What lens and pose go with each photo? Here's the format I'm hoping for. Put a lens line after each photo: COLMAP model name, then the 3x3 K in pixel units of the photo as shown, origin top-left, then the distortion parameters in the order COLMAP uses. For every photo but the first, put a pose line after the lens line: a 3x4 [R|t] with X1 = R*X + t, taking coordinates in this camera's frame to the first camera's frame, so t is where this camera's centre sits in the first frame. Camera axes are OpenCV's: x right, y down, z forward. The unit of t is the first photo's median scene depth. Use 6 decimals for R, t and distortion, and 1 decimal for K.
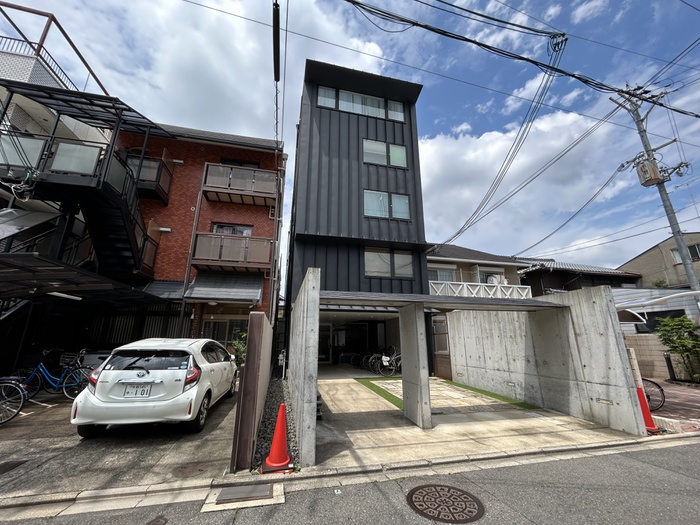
lens RADIAL K [[286.2, 0, 350.0], [0, 286.2, 262.5], [0, 0, 1]] dist [0.000248, -0.000022]
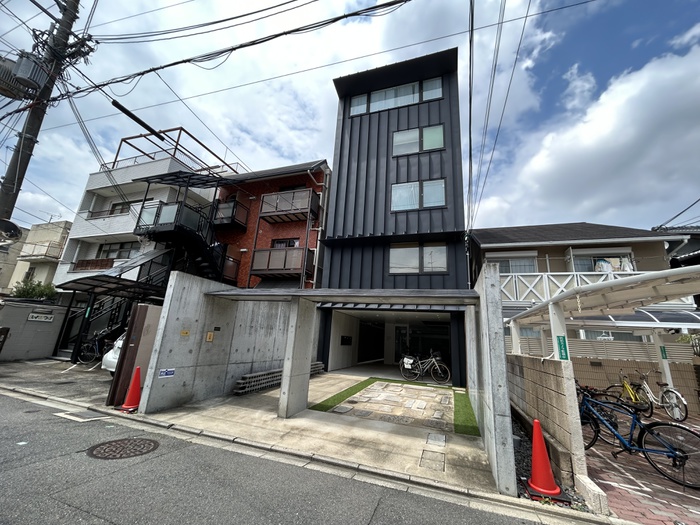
lens RADIAL K [[286.2, 0, 350.0], [0, 286.2, 262.5], [0, 0, 1]] dist [0.000248, -0.000022]
pose [[0.839118, -0.092275, -0.536065, 0.447693], [0.084143, 0.995663, -0.039677, 0.035498], [0.537402, -0.011812, 0.843244, 0.111022]]
